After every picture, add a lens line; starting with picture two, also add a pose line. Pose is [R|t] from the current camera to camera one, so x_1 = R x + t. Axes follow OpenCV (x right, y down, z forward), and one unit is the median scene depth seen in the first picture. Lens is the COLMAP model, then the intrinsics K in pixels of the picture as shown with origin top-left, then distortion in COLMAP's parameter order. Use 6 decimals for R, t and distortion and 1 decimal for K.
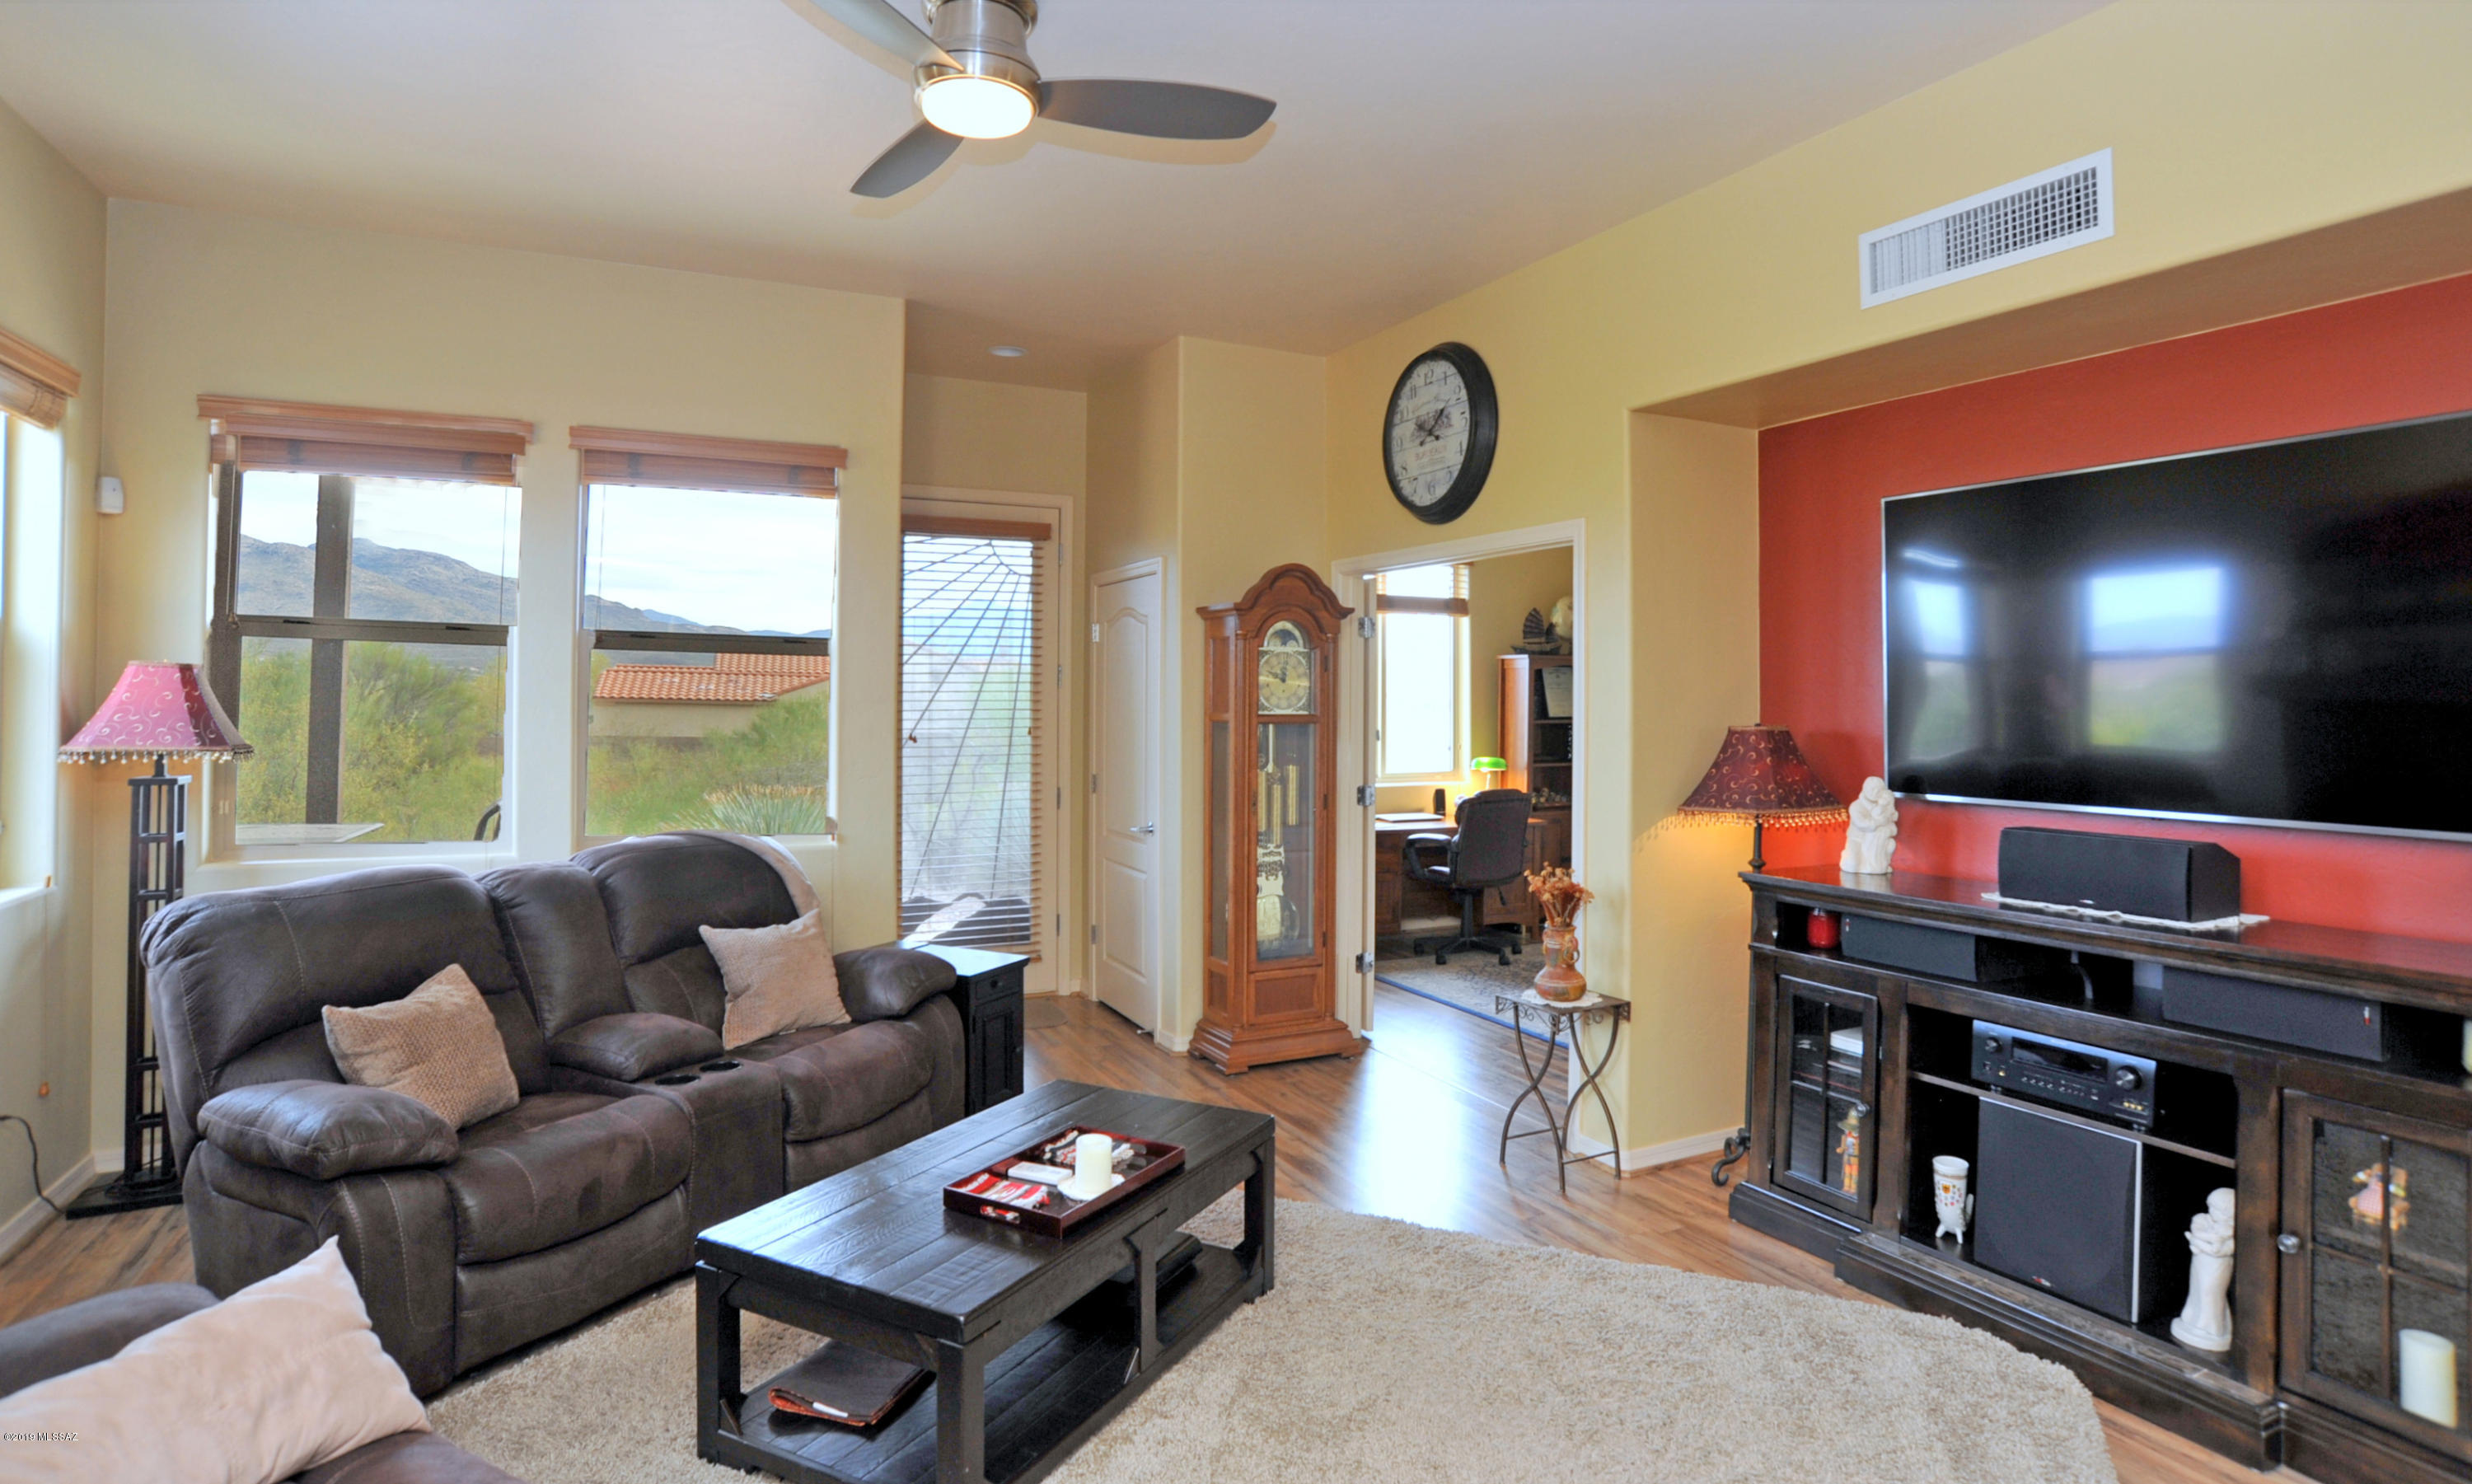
lens RADIAL K [[1337.1, 0, 1236.8], [0, 1337.1, 699.2], [0, 0, 1]] dist [-0.001893, 0.000216]
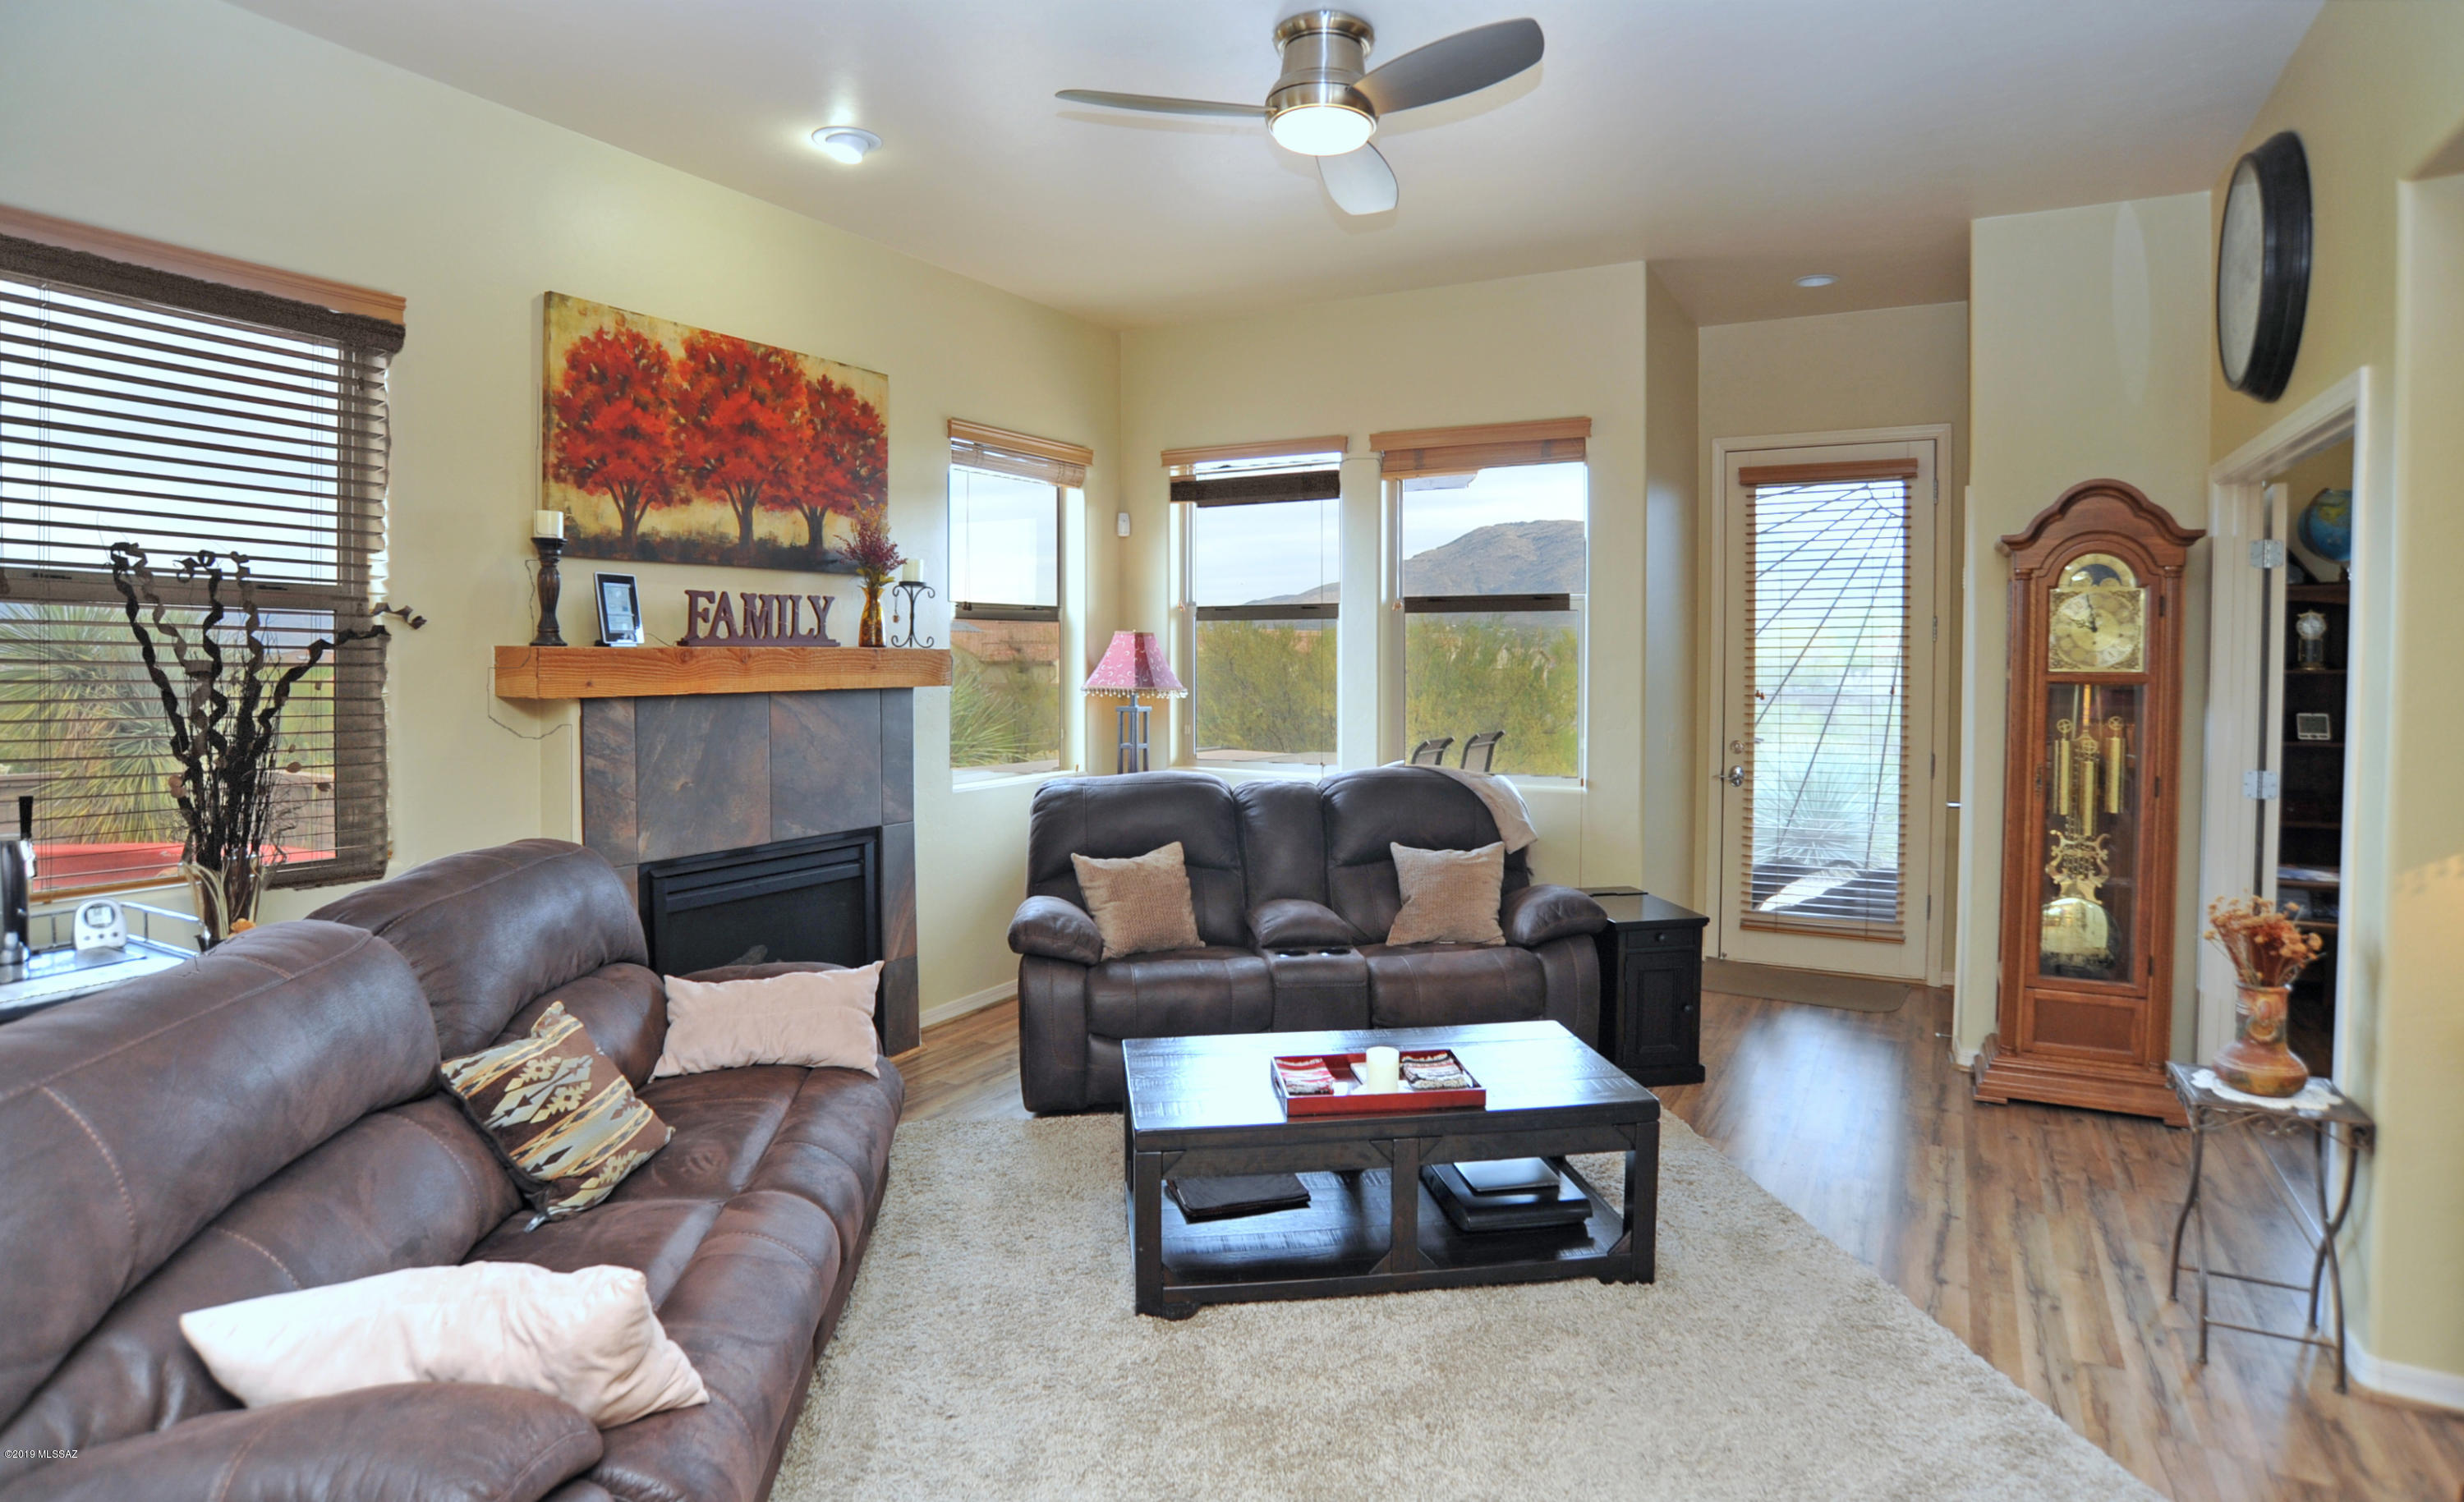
lens RADIAL K [[1301.6, 0, 1234.9], [0, 1301.6, 701.9], [0, 0, 1]] dist [-0.119177, 0.080172]
pose [[0.571672, 0.025983, -0.820071, 0.388461], [0.000949, 0.999477, 0.032329, 0.004873], [0.820482, -0.019260, 0.571348, 0.185429]]
